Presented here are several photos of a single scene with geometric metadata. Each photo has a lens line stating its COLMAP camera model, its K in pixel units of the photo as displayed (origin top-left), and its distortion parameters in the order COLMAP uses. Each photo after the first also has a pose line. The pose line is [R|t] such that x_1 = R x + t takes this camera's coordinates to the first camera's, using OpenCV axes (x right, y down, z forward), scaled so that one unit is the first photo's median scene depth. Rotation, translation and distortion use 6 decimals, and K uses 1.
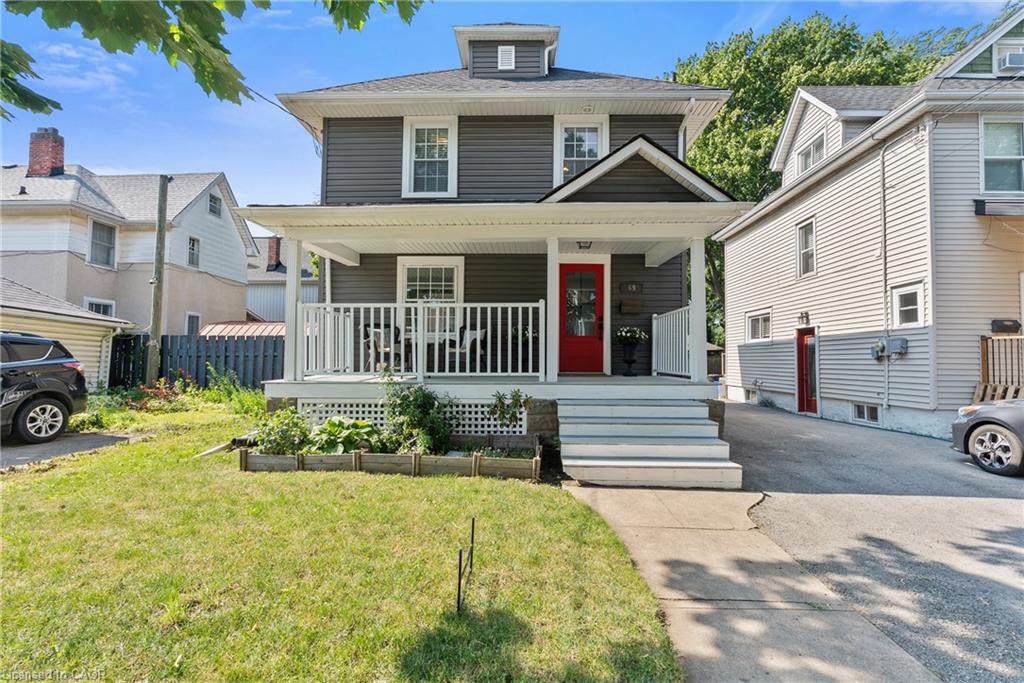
lens RADIAL K [[455.2, 0, 506.2], [0, 455.2, 343.0], [0, 0, 1]] dist [-0.005205, 0.001380]
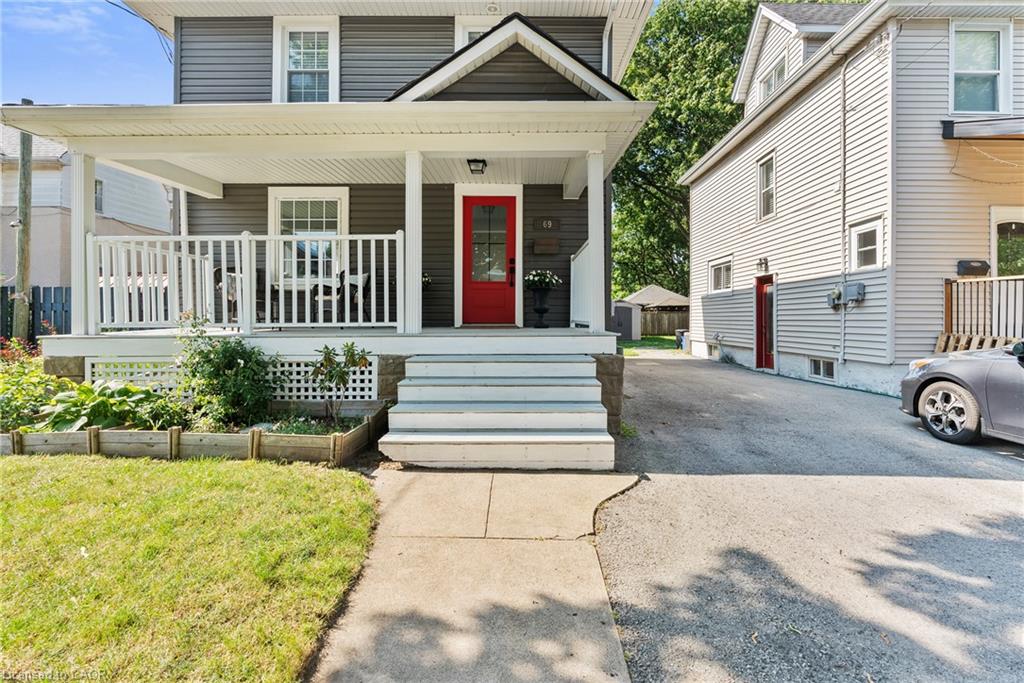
lens RADIAL K [[455.2, 0, 518.2], [0, 455.2, 317.6], [0, 0, 1]] dist [-0.005205, 0.001380]
pose [[0.999523, -0.006572, 0.030163, 0.198677], [0.005527, 0.999386, 0.034594, 0.023317], [-0.030372, -0.034411, 0.998946, 0.150435]]
